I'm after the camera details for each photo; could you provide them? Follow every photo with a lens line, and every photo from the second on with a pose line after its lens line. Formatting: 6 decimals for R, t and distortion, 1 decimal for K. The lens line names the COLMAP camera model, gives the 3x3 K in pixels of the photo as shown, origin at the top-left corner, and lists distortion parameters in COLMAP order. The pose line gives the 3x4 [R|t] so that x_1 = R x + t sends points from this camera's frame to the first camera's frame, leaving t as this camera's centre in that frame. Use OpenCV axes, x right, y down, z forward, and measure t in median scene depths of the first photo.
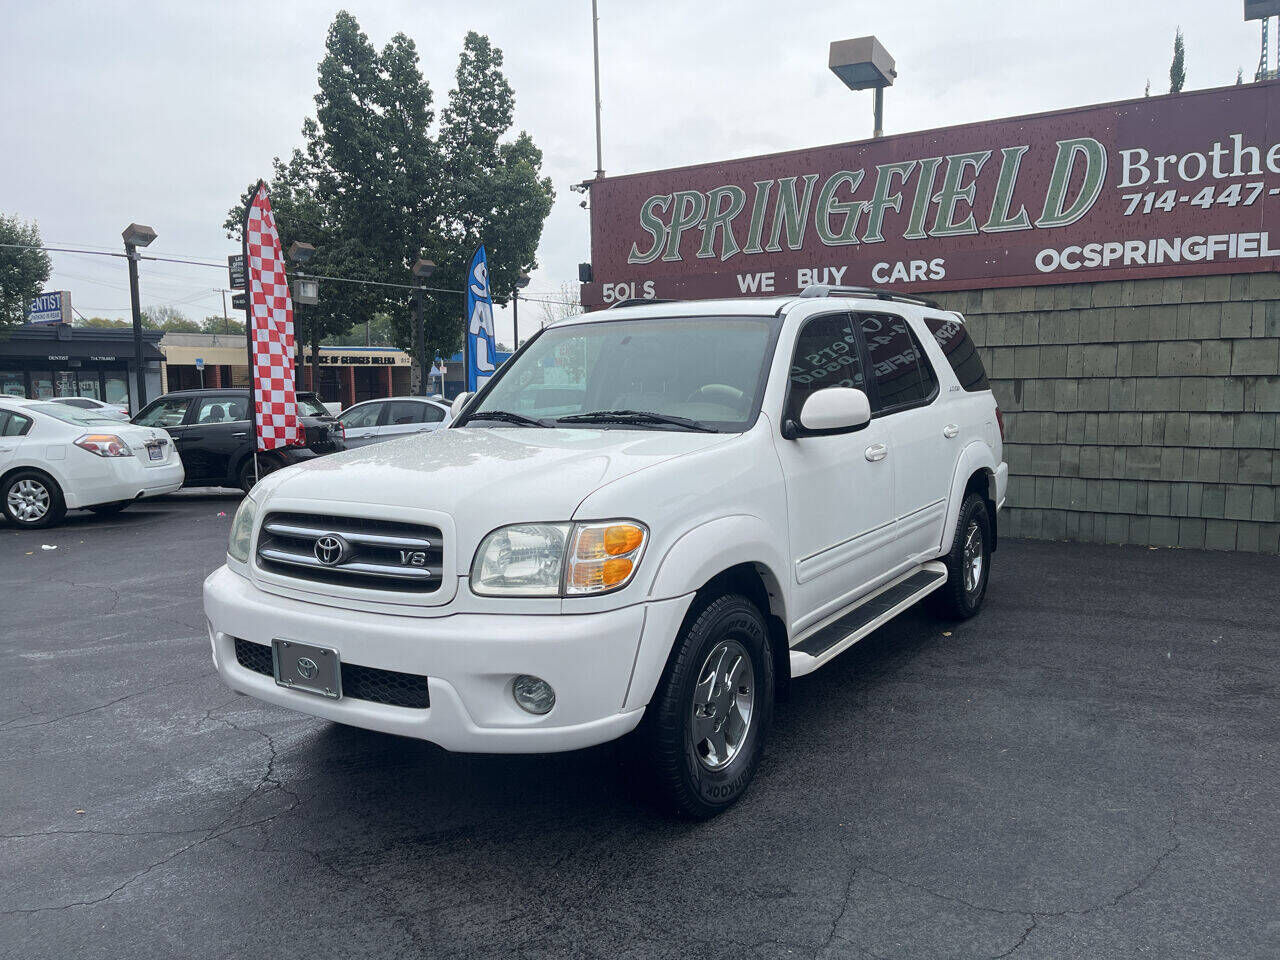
lens RADIAL K [[911.6, 0, 640.0], [0, 911.6, 480.0], [0, 0, 1]] dist [0.029045, -0.000149]
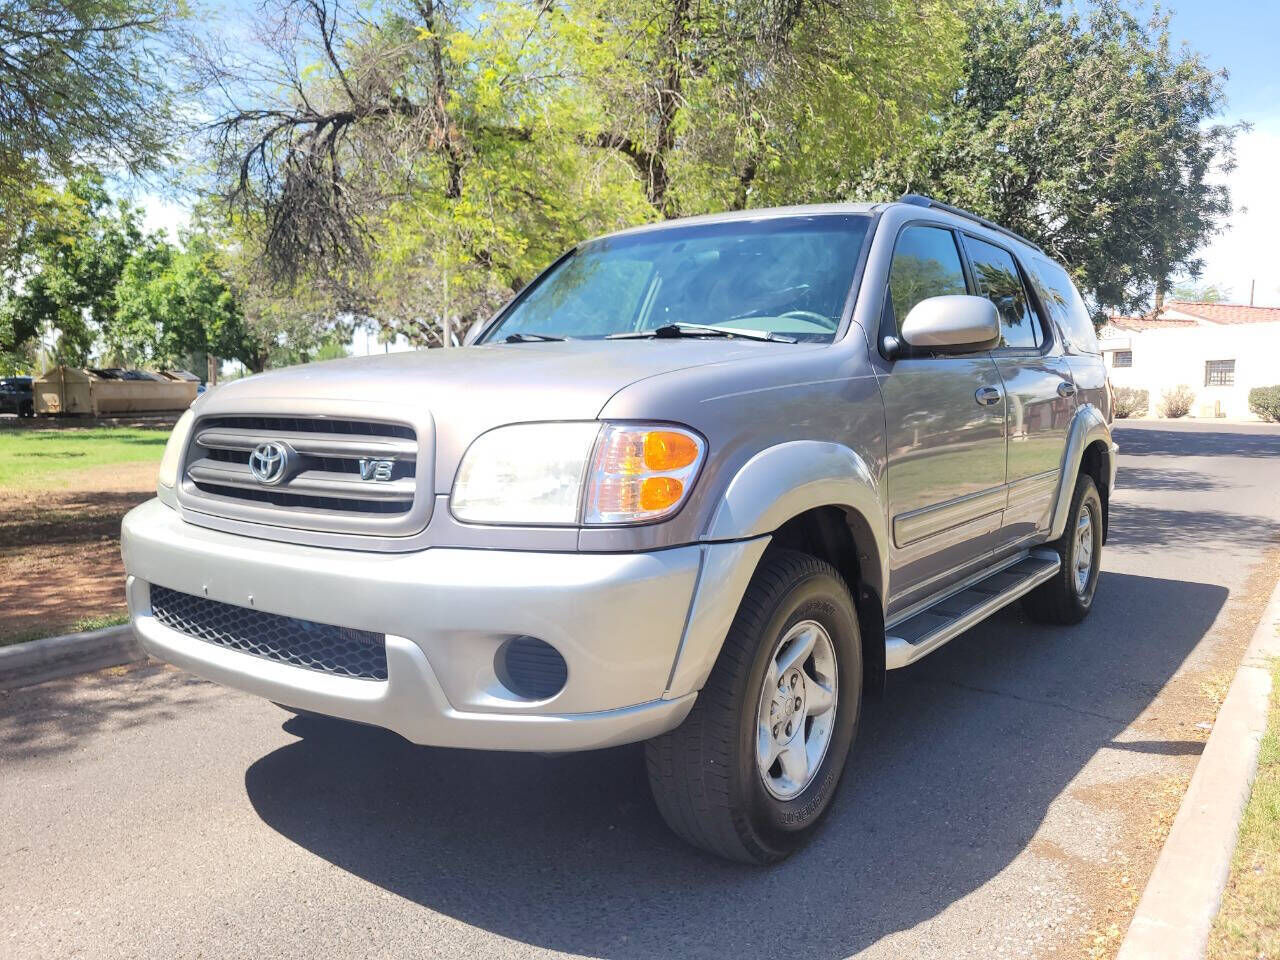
lens RADIAL K [[911.6, 0, 640.0], [0, 911.6, 480.0], [0, 0, 1]] dist [0.029045, -0.000149]
pose [[0.998456, 0.035332, -0.042854, -0.013154], [-0.035867, 0.999287, -0.011776, 0.093119], [0.042408, 0.013294, 0.999012, 0.293033]]
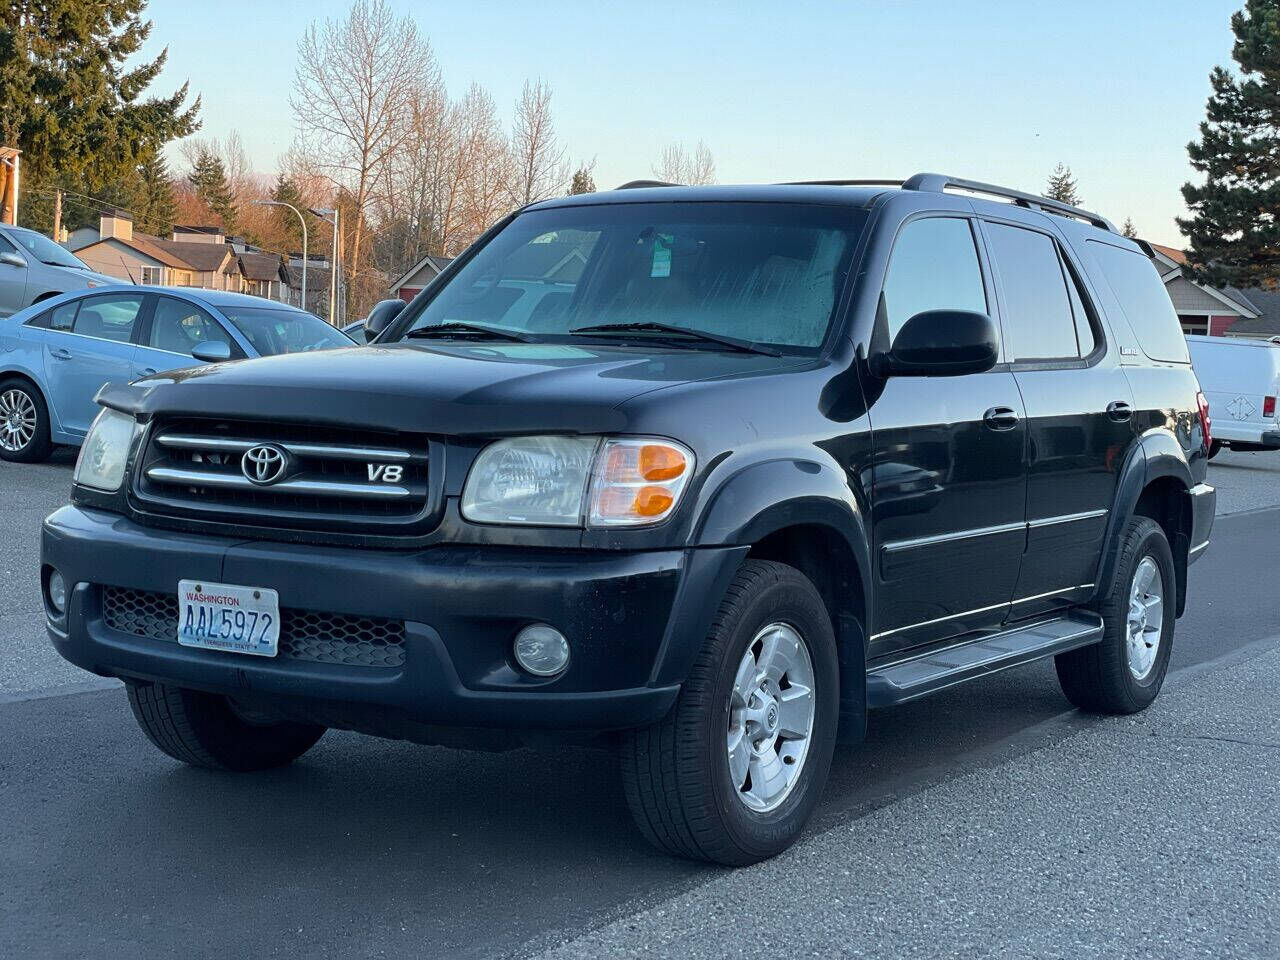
lens RADIAL K [[1781.6, 0, 640.0], [0, 1781.6, 480.0], [0, 0, 1]] dist [0.011819, 0.010227]
pose [[0.997202, 0.061569, 0.042396, -0.097258], [-0.059238, 0.996772, -0.054187, 0.154723], [-0.045596, 0.051524, 0.997630, -0.480005]]
